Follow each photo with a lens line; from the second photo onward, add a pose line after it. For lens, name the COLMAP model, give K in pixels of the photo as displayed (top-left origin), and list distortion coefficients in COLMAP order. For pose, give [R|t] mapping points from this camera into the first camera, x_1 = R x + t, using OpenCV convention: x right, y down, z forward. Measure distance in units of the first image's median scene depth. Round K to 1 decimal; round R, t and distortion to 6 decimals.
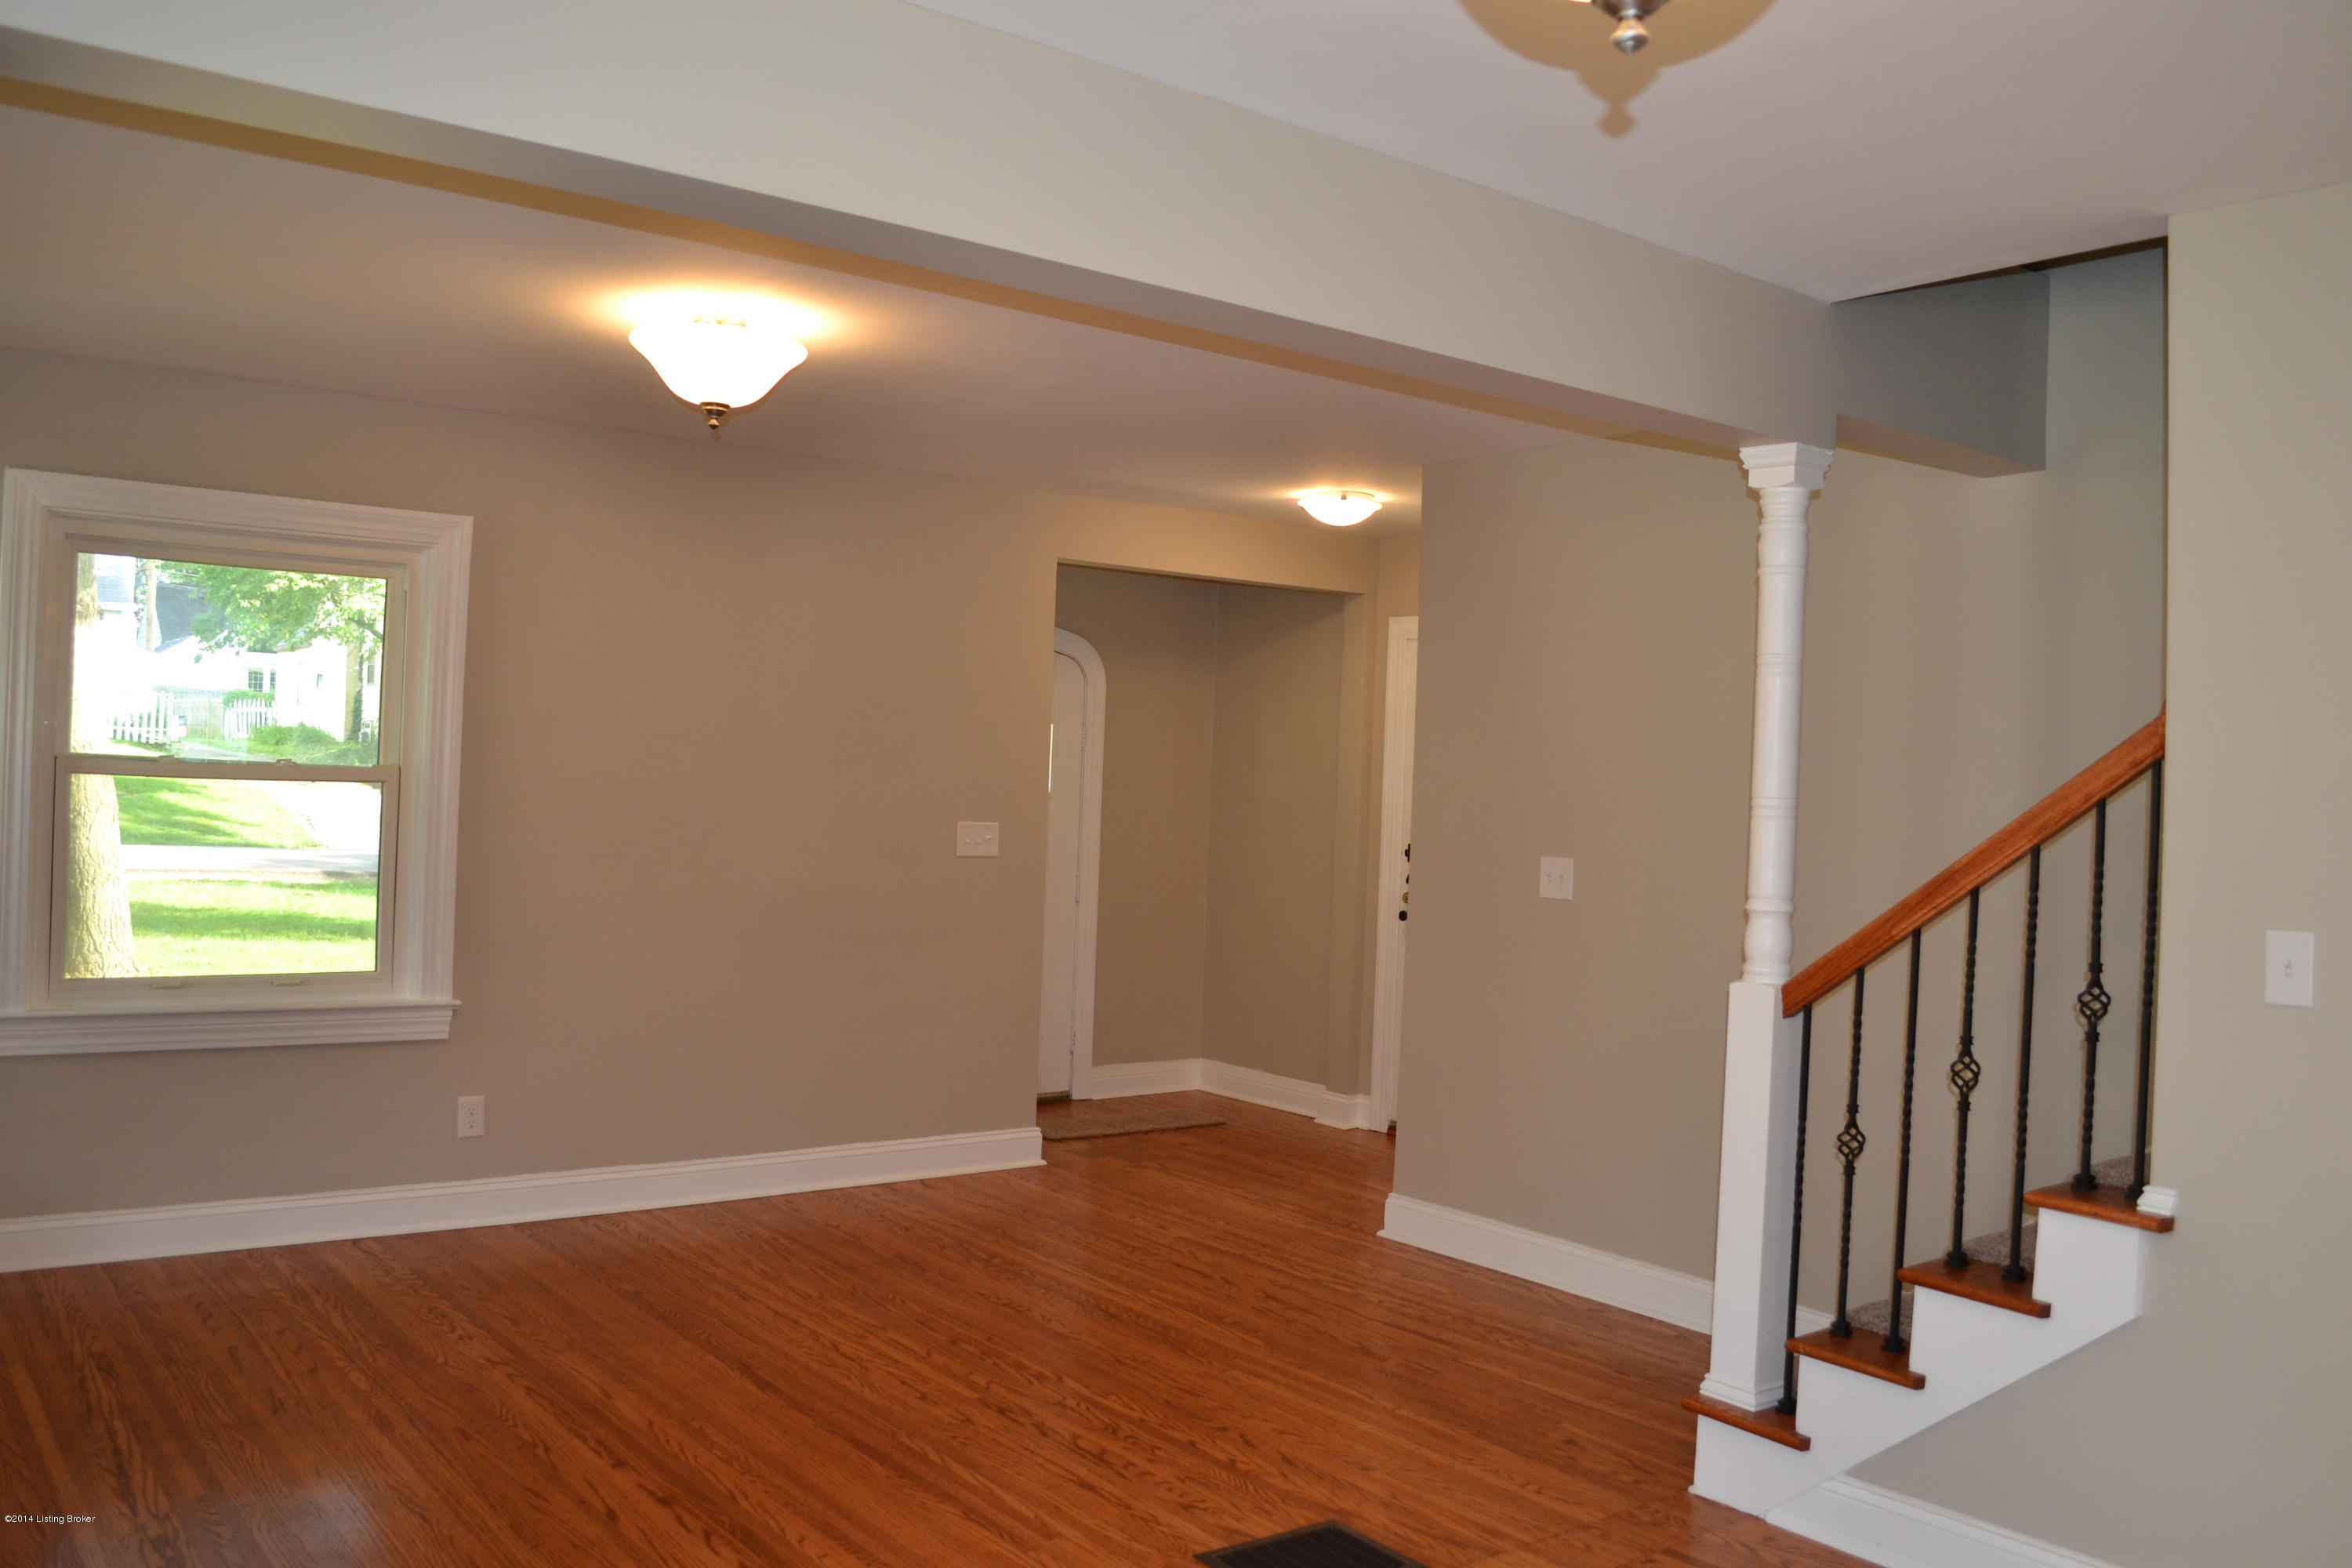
lens RADIAL K [[1905.1, 0, 1176.0], [0, 1905.1, 784.0], [0, 0, 1]] dist [-0.067479, 0.003744]
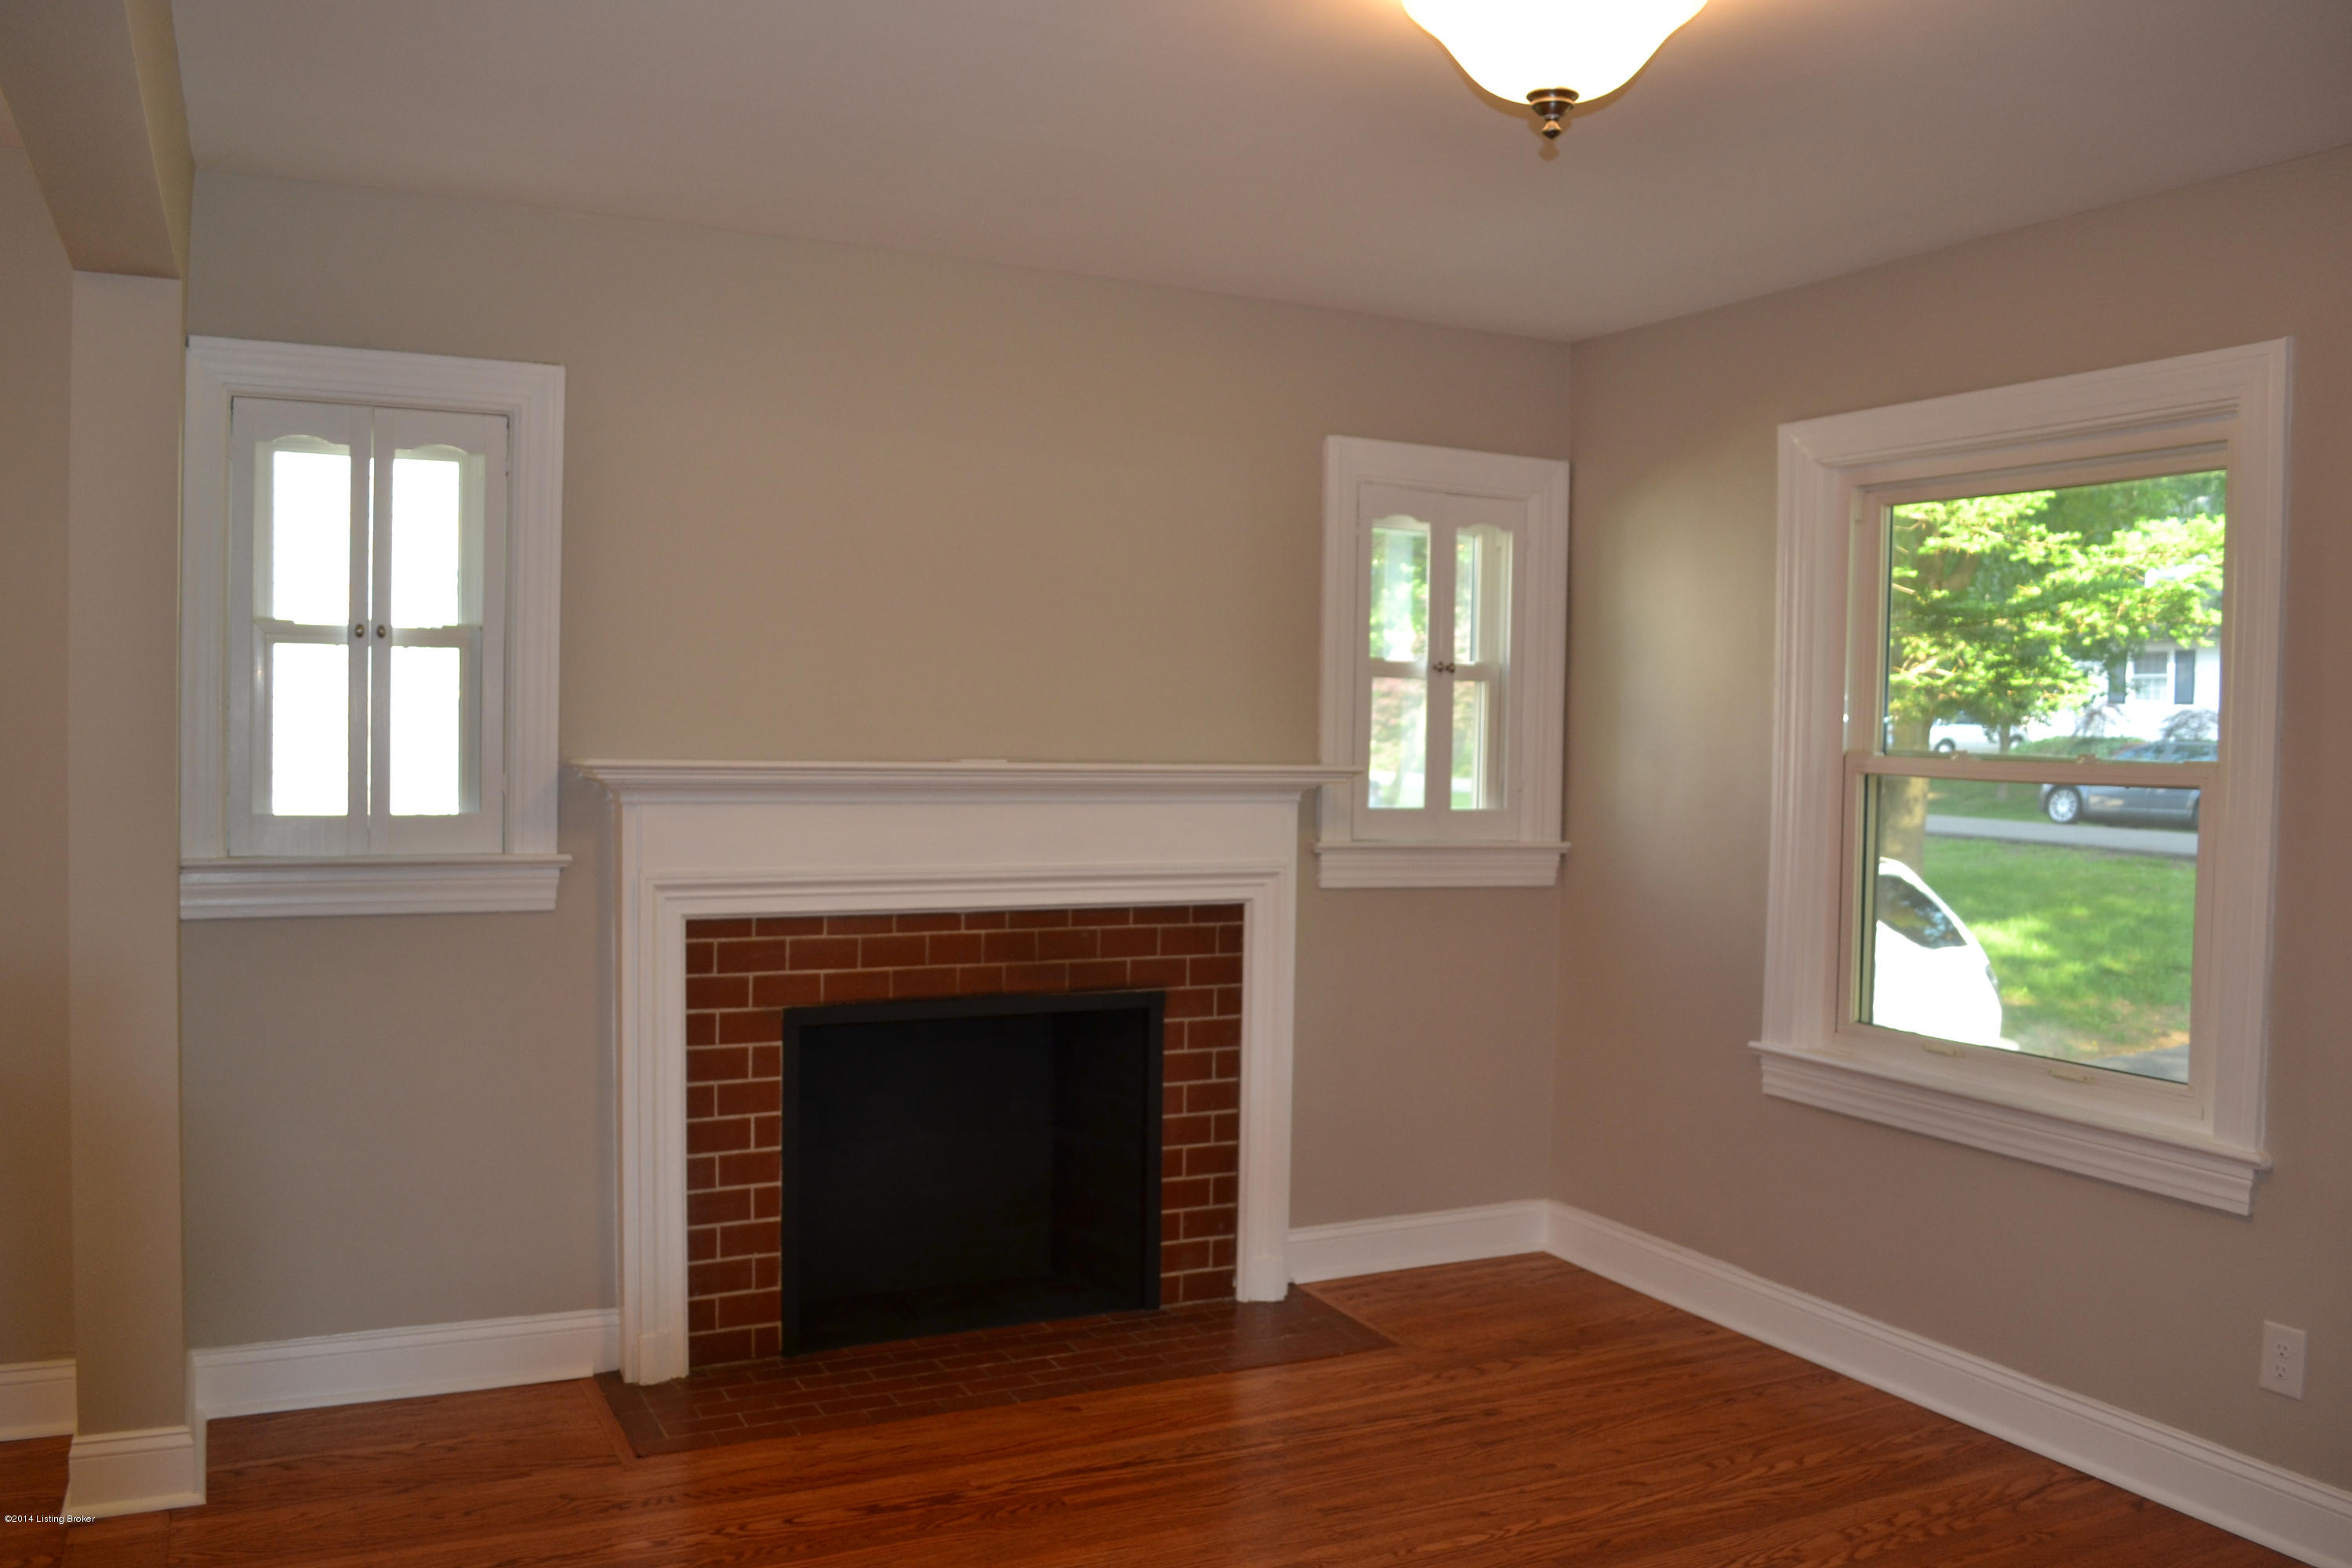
lens RADIAL K [[1905.1, 0, 1176.0], [0, 1905.1, 784.0], [0, 0, 1]] dist [-0.067479, 0.003744]
pose [[-0.197310, -0.012433, -0.980262, 0.320100], [-0.032131, 0.999464, -0.006209, 0.015434], [0.979815, 0.030271, -0.197603, 0.953646]]
